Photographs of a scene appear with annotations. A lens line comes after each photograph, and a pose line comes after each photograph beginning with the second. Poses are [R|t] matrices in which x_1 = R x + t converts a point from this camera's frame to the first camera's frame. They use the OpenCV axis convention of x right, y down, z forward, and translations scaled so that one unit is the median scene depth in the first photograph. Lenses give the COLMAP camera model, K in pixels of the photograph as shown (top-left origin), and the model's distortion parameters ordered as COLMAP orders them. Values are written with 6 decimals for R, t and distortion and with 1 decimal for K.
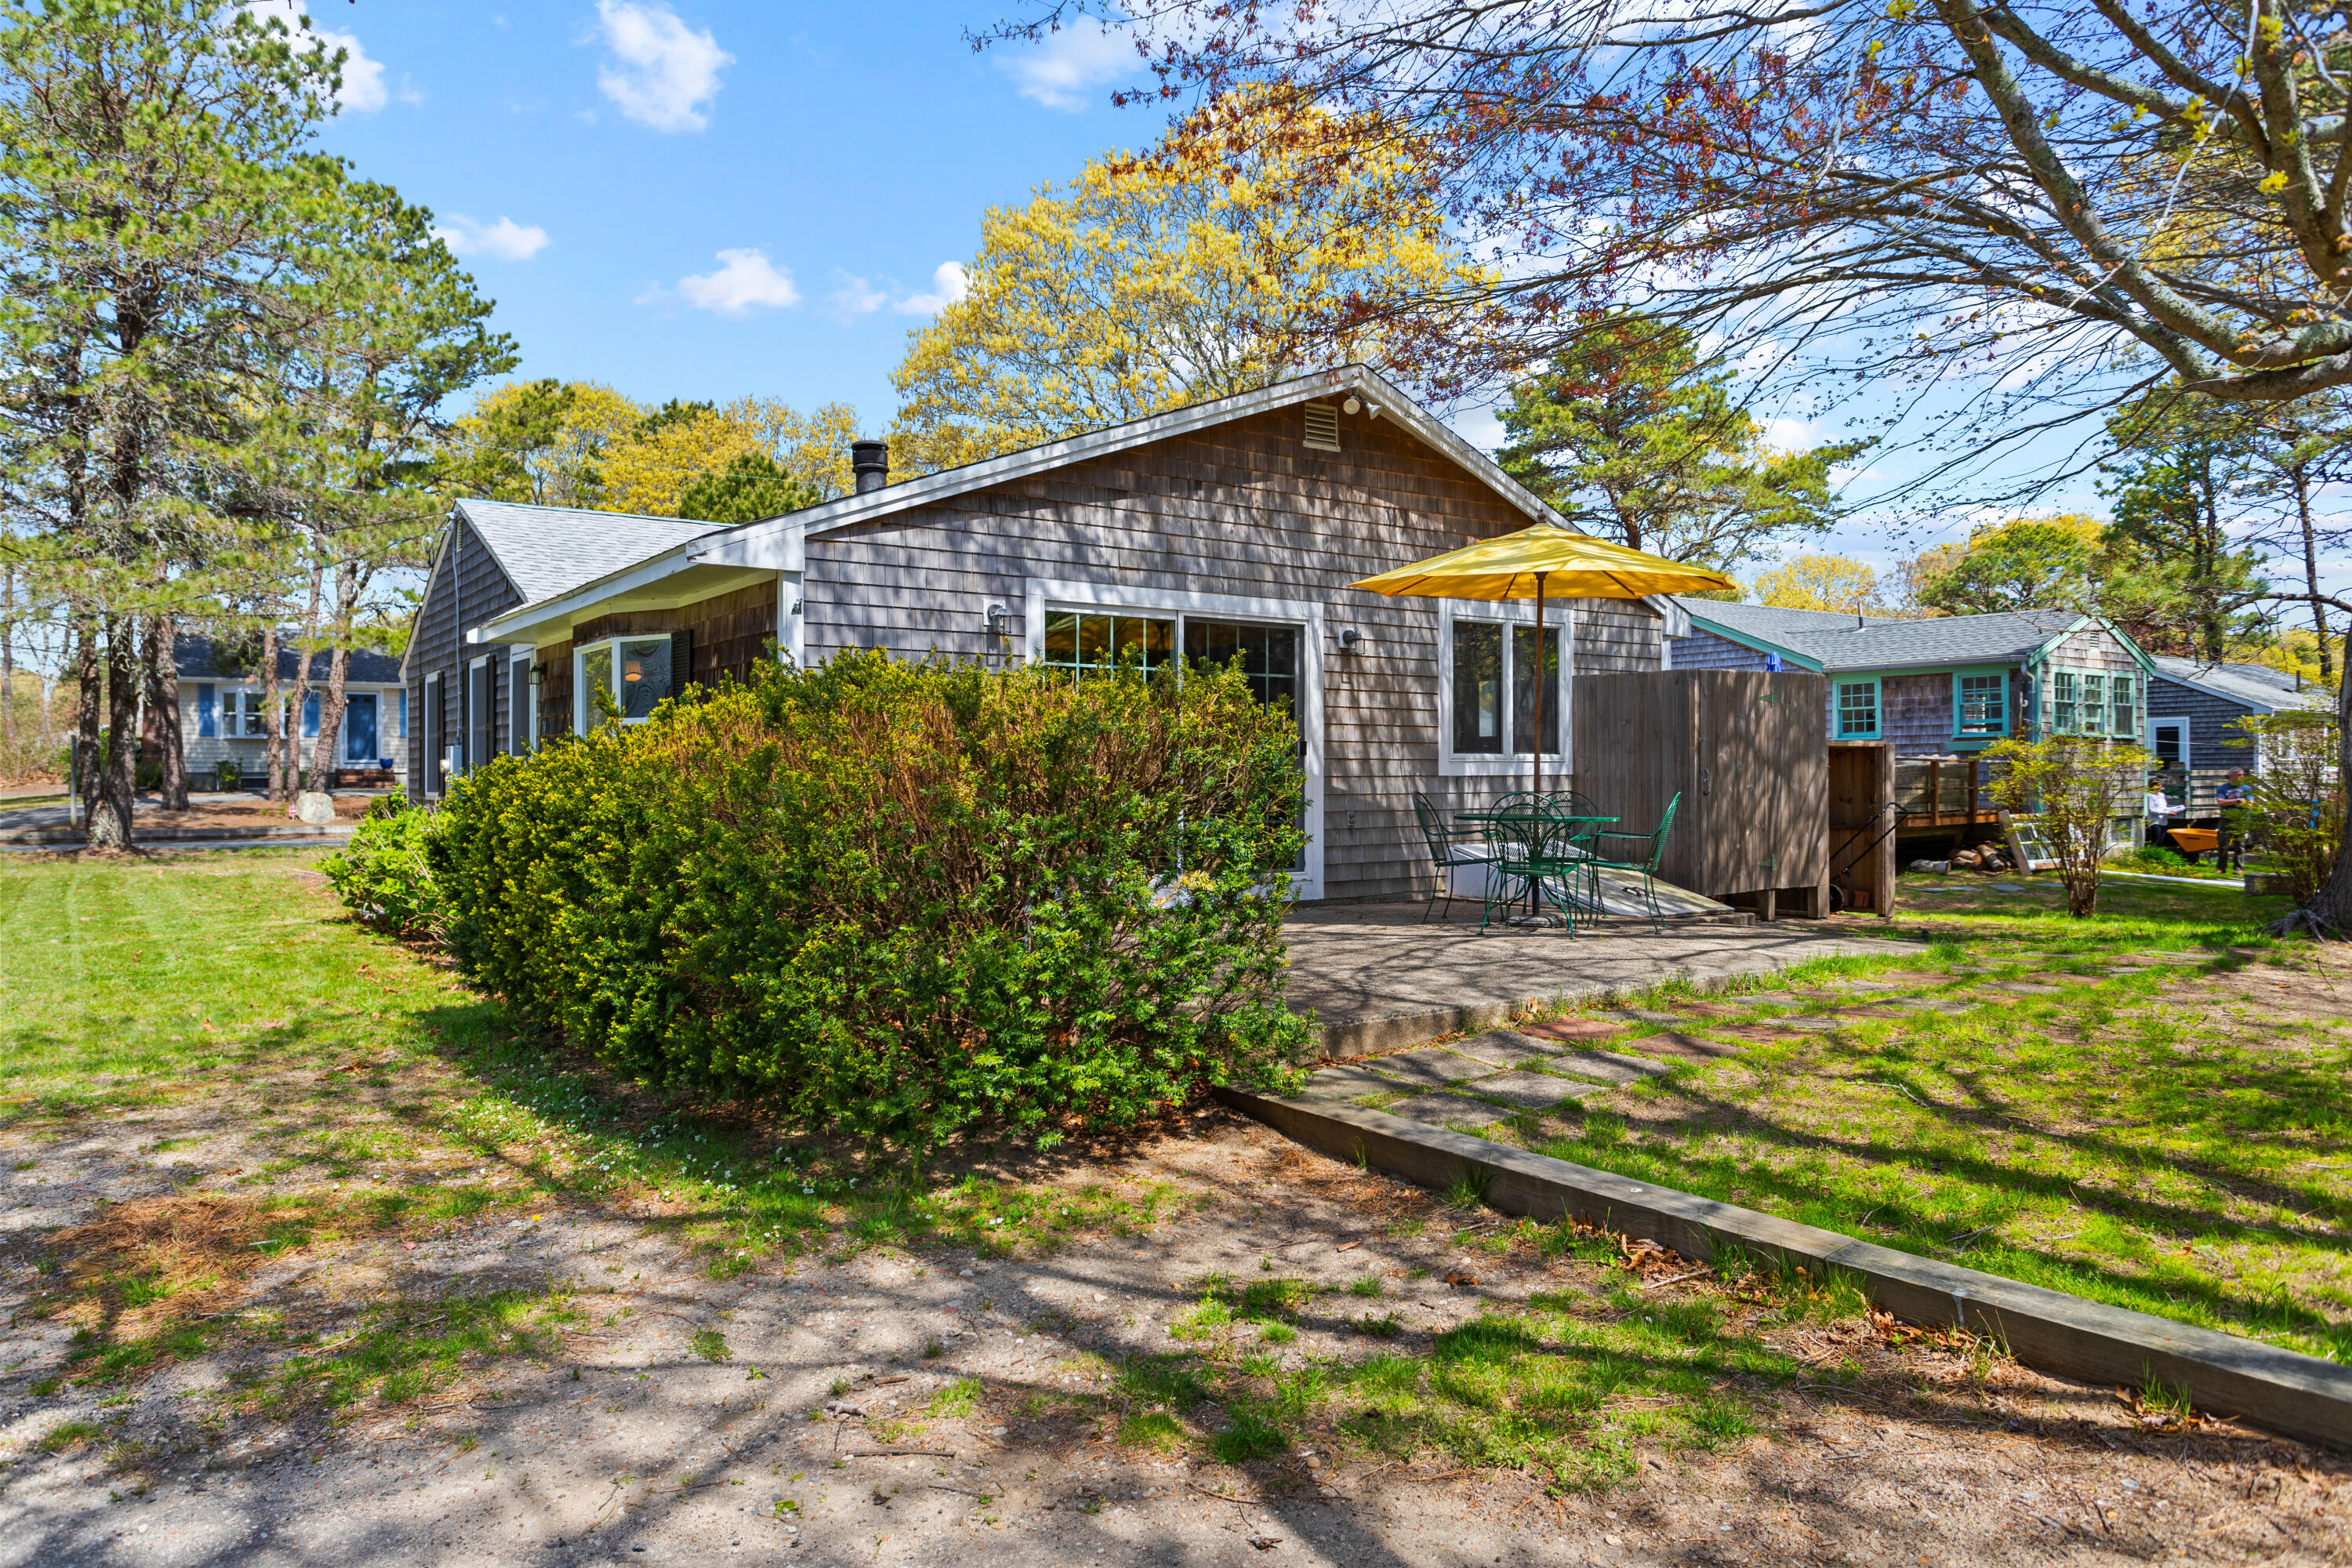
lens RADIAL K [[1644.1, 0, 1173.2], [0, 1644.1, 776.3], [0, 0, 1]] dist [-0.006958, 0.017632]
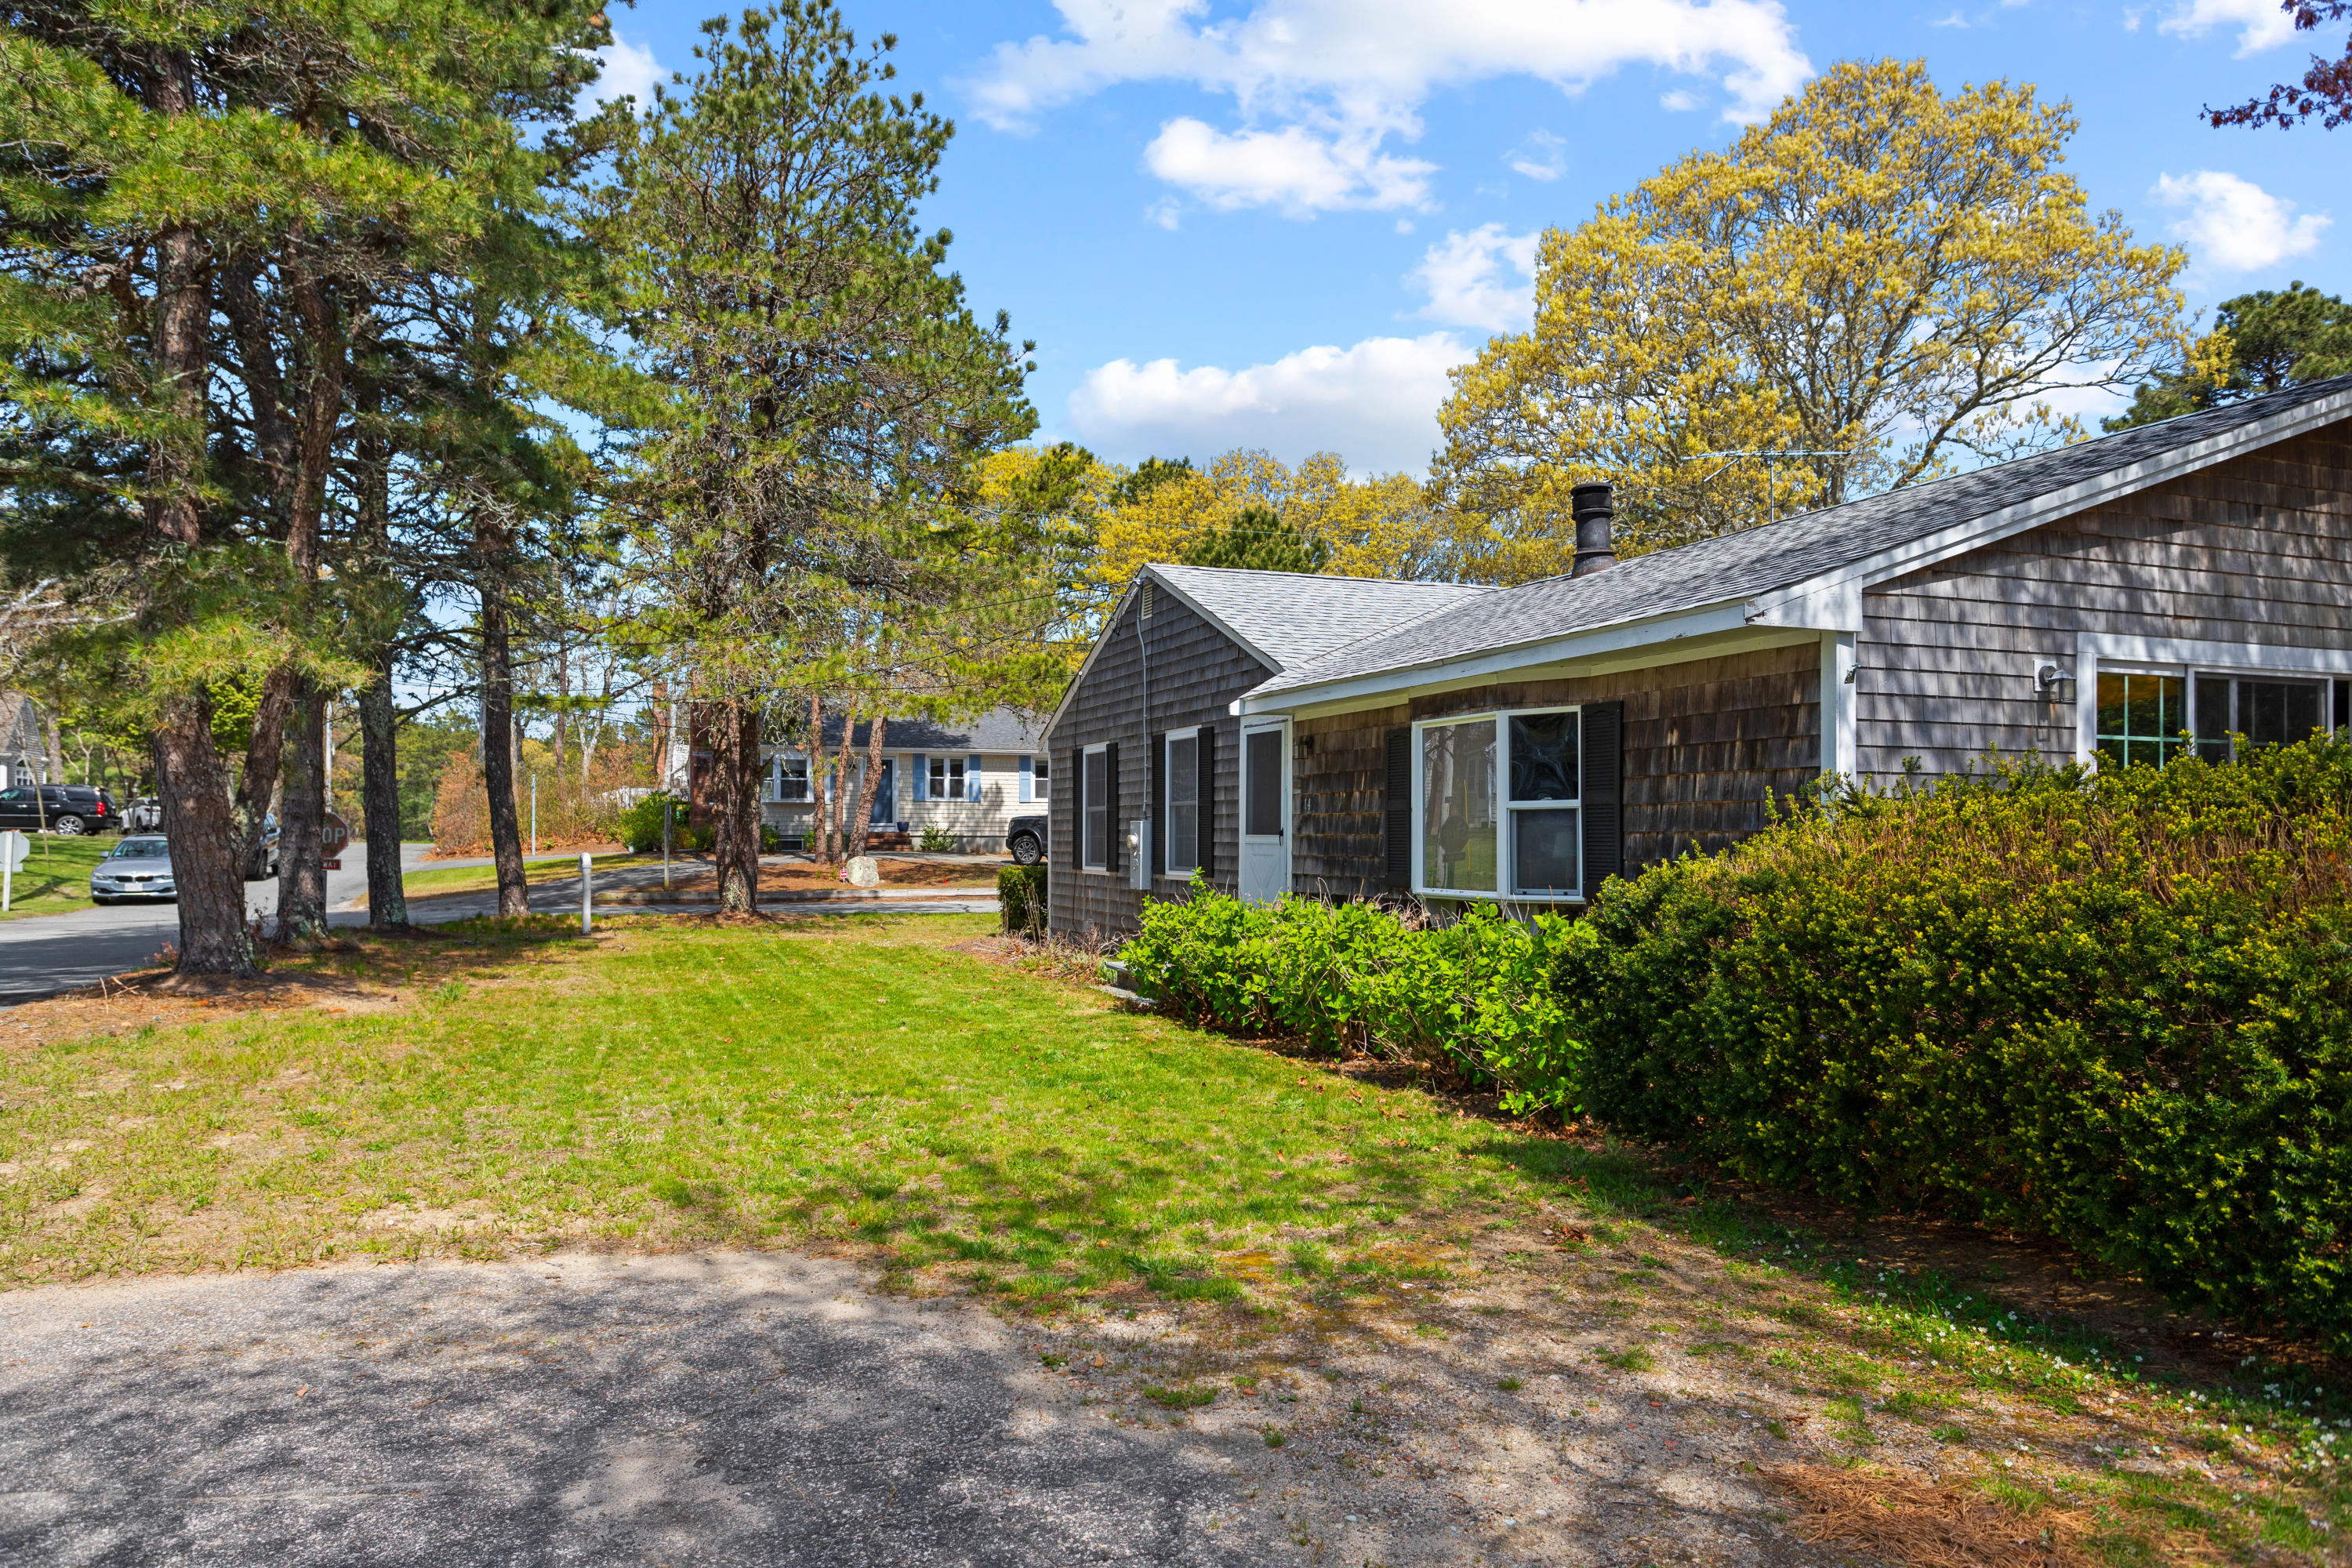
lens RADIAL K [[1644.1, 0, 1061.7], [0, 1644.1, 820.7], [0, 0, 1]] dist [-0.006958, 0.017632]
pose [[0.969101, 0.003319, -0.246643, -0.361268], [-0.004480, 0.999981, -0.004146, -0.021035], [0.246625, 0.005123, 0.969098, 0.084193]]
